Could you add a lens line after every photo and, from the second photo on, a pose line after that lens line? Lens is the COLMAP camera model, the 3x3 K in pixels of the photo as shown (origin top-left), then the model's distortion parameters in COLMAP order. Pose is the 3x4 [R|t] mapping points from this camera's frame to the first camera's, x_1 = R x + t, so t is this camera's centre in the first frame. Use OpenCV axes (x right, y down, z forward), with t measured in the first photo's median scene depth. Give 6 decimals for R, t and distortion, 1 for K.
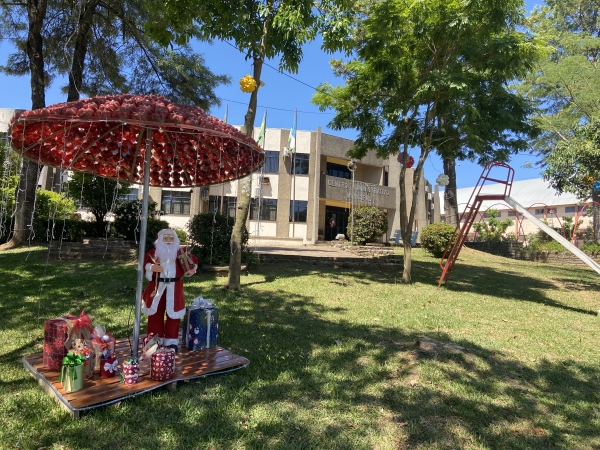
lens RADIAL K [[453.5, 0, 300.0], [0, 453.5, 225.0], [0, 0, 1]] dist [0.106341, -0.137739]
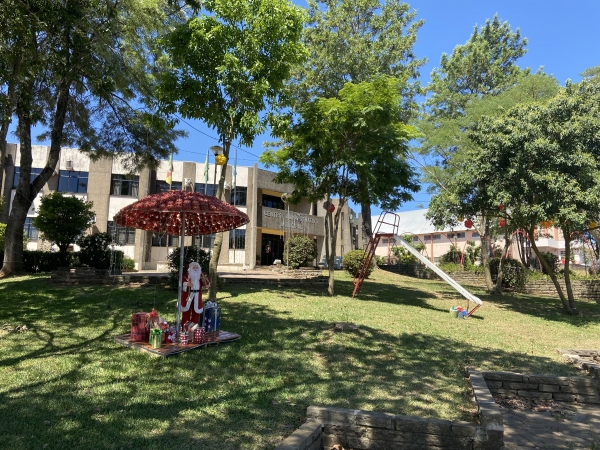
lens RADIAL K [[453.5, 0, 300.0], [0, 453.5, 225.0], [0, 0, 1]] dist [0.106341, -0.137739]
pose [[0.988458, -0.003086, 0.151461, -0.065043], [0.011133, 0.998569, -0.052311, -0.016110], [-0.151082, 0.053394, 0.987078, -0.345437]]
